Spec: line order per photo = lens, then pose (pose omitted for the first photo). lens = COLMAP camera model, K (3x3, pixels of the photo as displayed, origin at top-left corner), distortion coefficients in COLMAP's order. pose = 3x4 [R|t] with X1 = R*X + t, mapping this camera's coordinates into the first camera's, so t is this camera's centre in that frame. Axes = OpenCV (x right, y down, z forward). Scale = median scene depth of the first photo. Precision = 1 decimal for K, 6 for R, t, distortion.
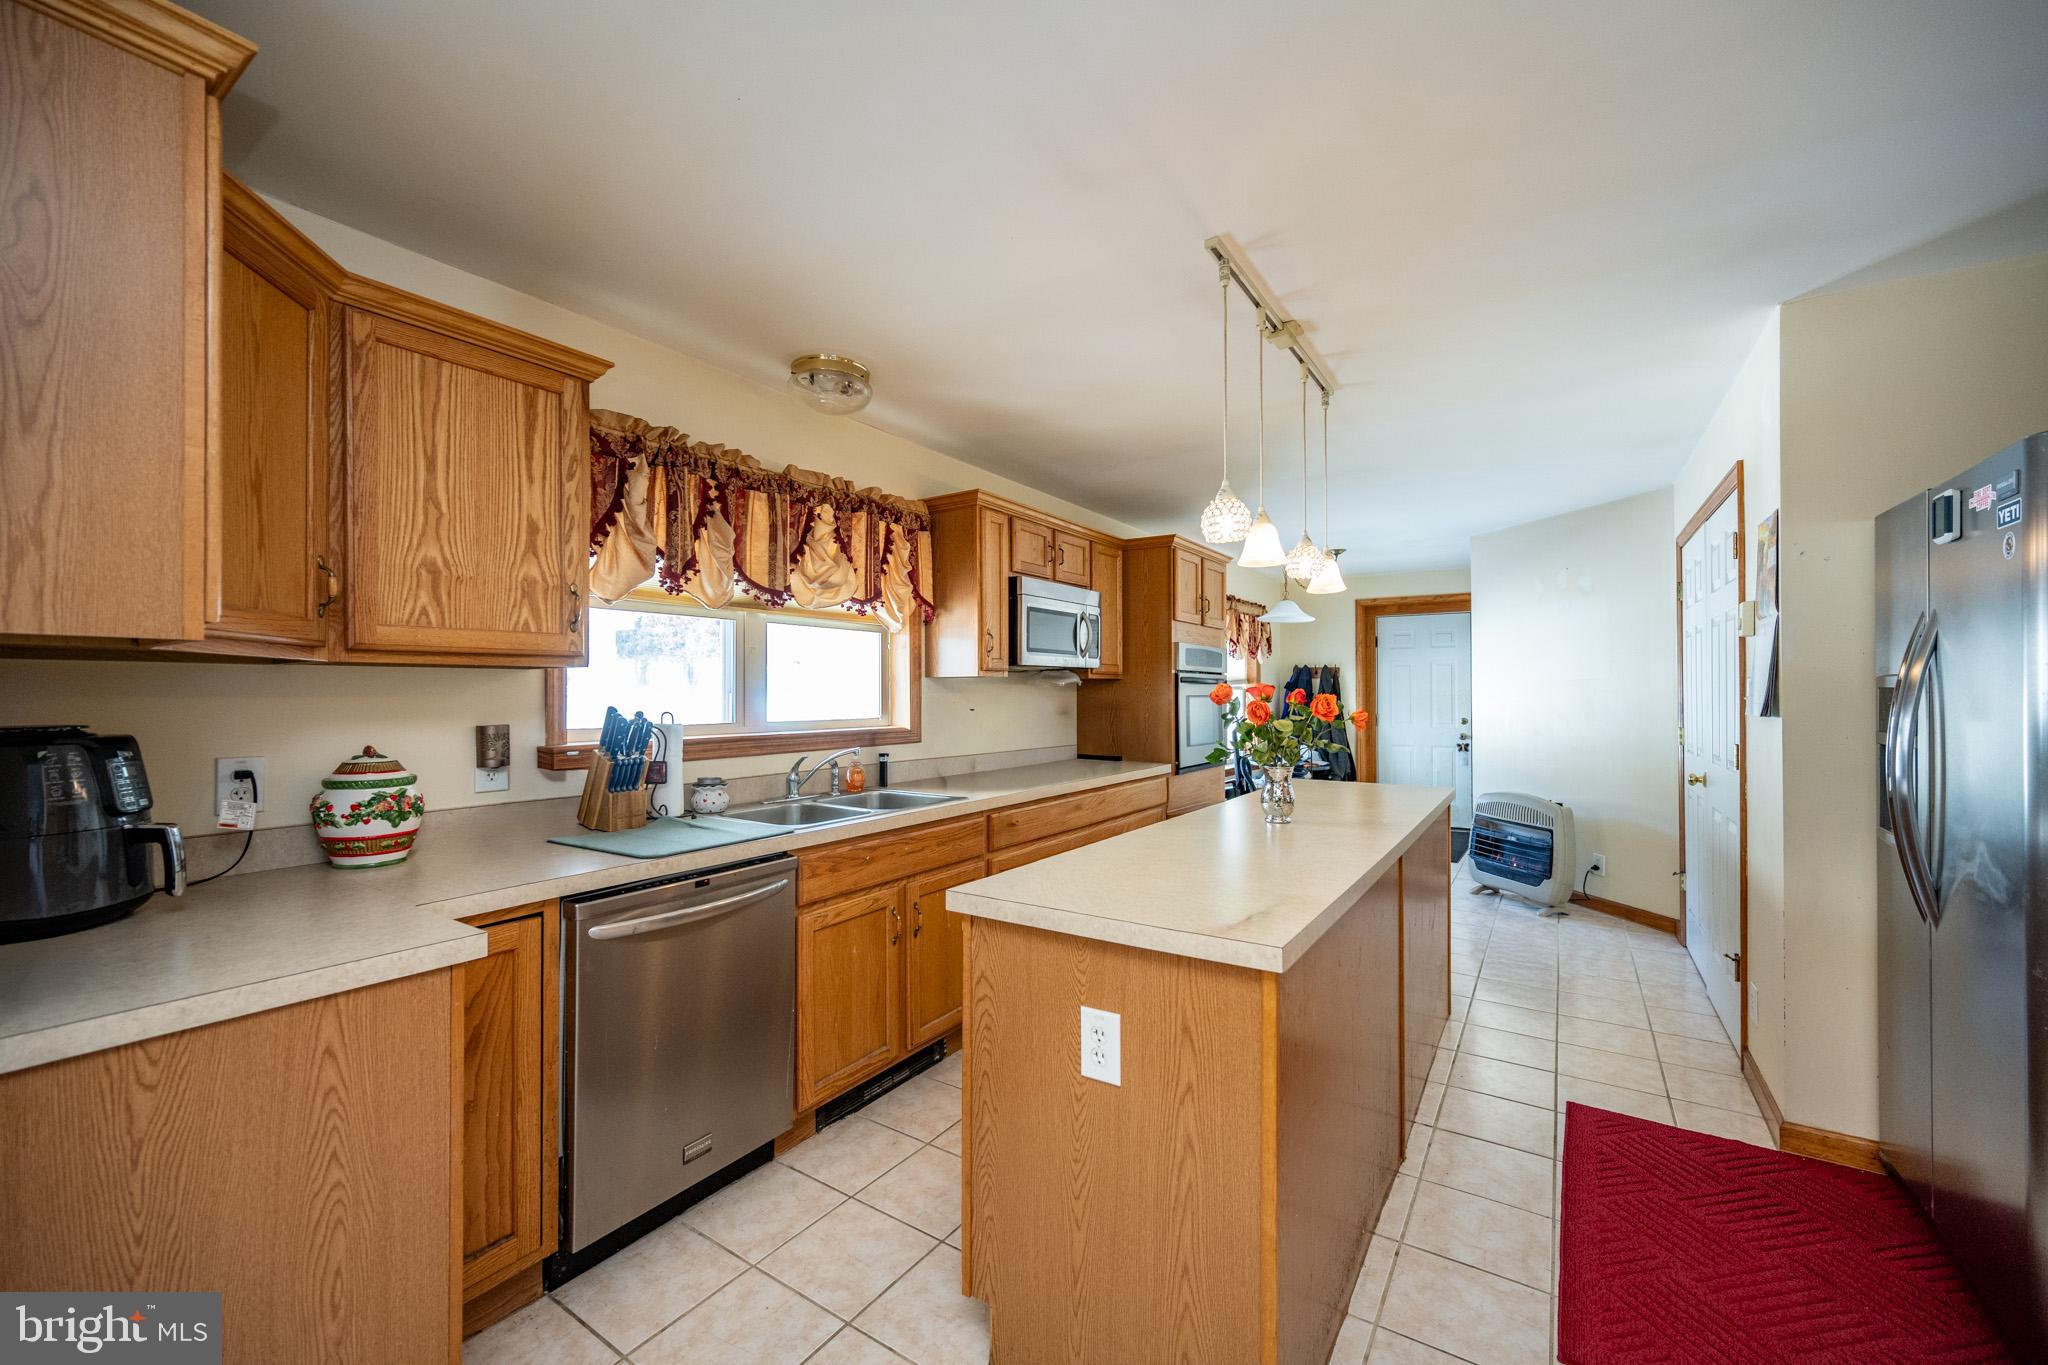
lens RADIAL K [[800.8, 0, 1022.2], [0, 800.8, 689.0], [0, 0, 1]] dist [-0.001015, -0.000338]
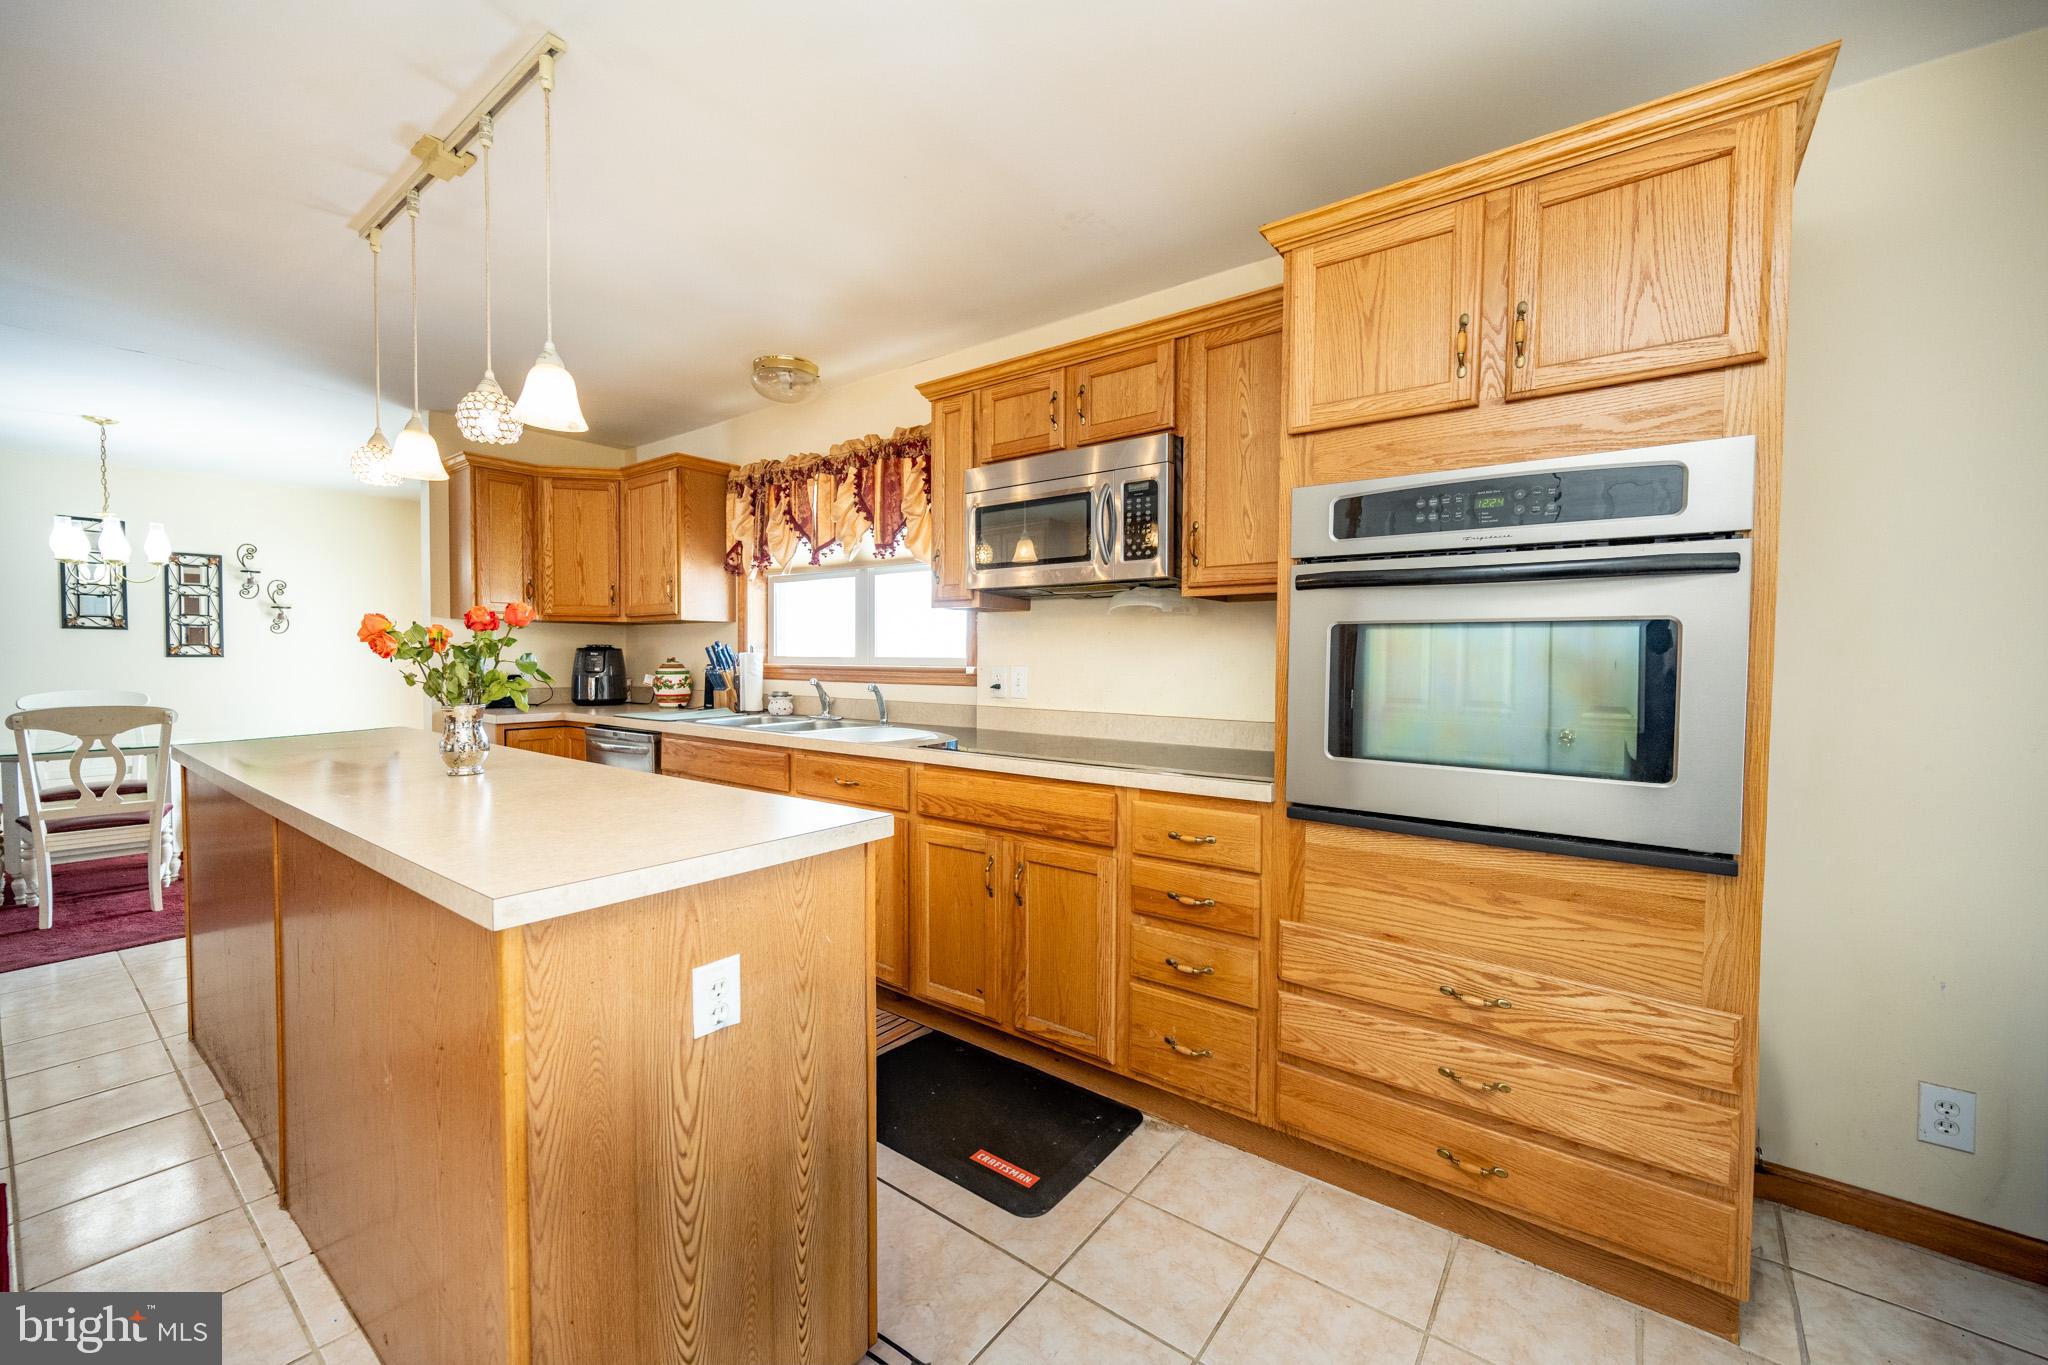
lens RADIAL K [[800.8, 0, 1022.2], [0, 800.8, 689.0], [0, 0, 1]] dist [-0.001015, -0.000338]
pose [[-0.063141, 0.044718, -0.997002, 1.143902], [-0.002263, 0.998987, 0.044950, 0.043134], [0.998002, 0.005095, -0.062976, 1.690649]]
